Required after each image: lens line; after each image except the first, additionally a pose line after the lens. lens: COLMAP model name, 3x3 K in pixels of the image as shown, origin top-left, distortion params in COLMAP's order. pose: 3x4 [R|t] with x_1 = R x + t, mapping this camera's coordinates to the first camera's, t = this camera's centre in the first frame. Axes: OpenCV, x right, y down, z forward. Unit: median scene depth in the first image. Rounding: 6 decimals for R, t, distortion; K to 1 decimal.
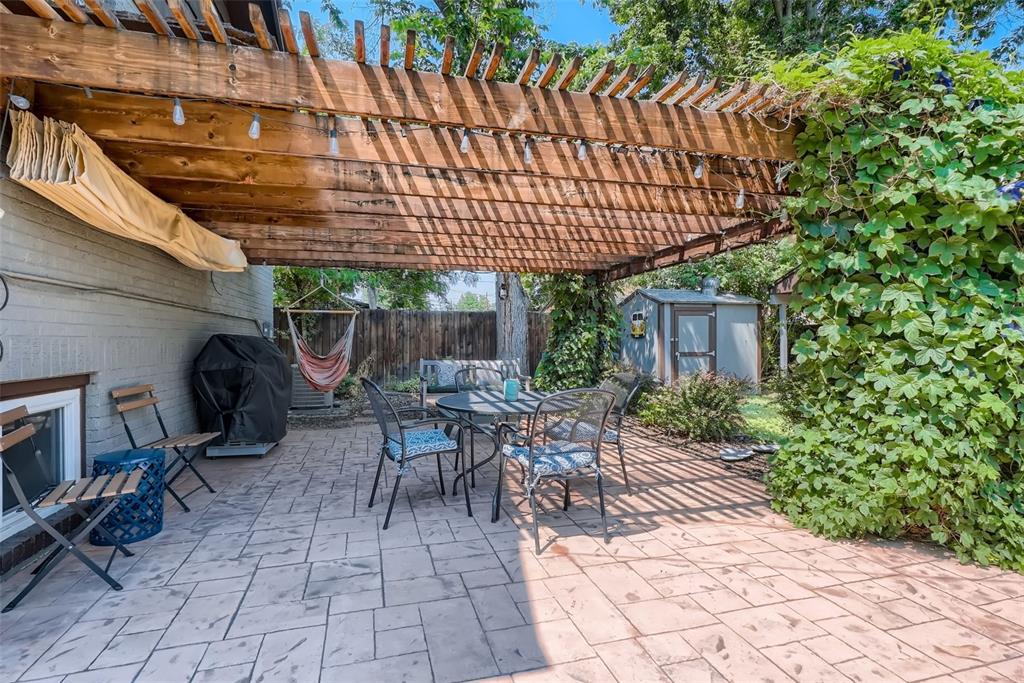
lens RADIAL K [[489.4, 0, 508.2], [0, 489.4, 339.8], [0, 0, 1]] dist [0.005792, 0.000298]
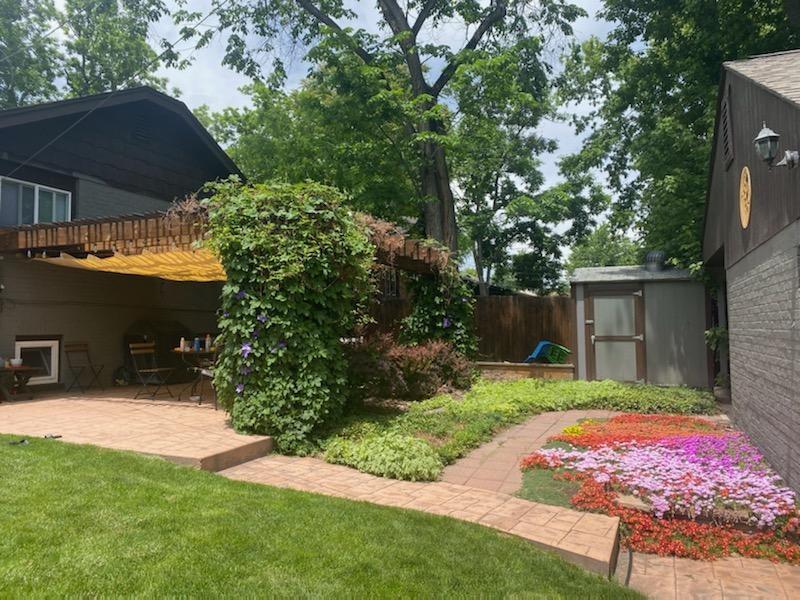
lens RADIAL K [[606.9, 0, 399.0], [0, 606.9, 286.6], [0, 0, 1]] dist [0.093247, -0.088344]
pose [[0.776156, -0.041049, -0.629203, 2.725244], [0.000524, 0.997920, -0.064458, 0.022968], [0.630540, 0.049699, 0.774564, -0.472449]]
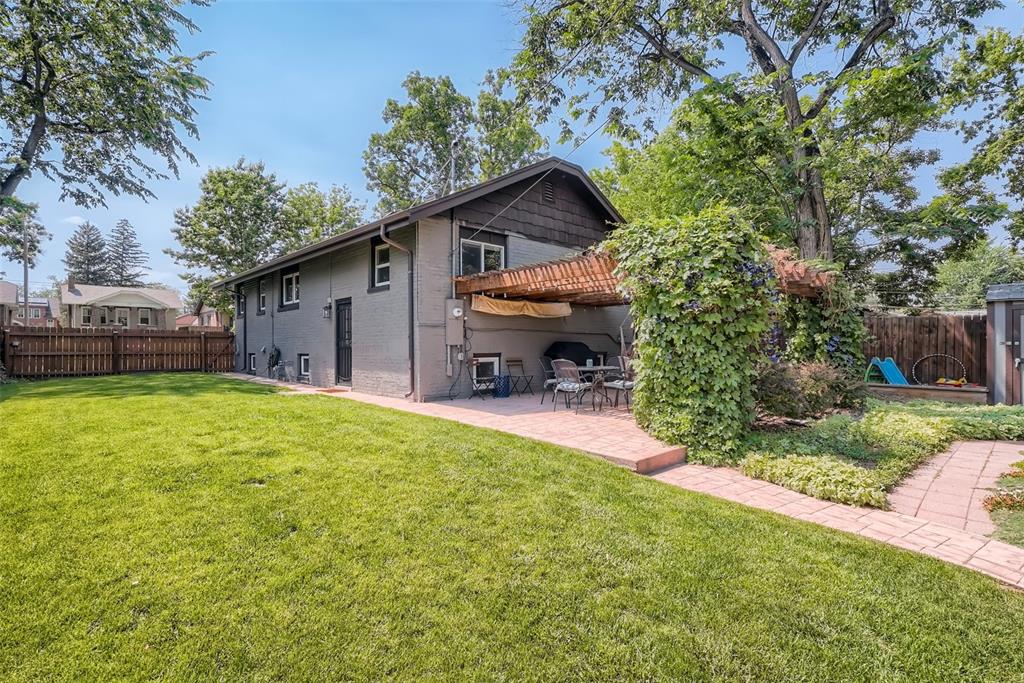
lens RADIAL K [[489.4, 0, 508.2], [0, 489.4, 339.8], [0, 0, 1]] dist [0.005792, 0.000298]
pose [[0.452692, -0.005936, -0.891647, 2.430396], [0.000008, 0.999978, -0.006654, -0.005027], [0.891667, 0.003005, 0.452682, -0.594946]]
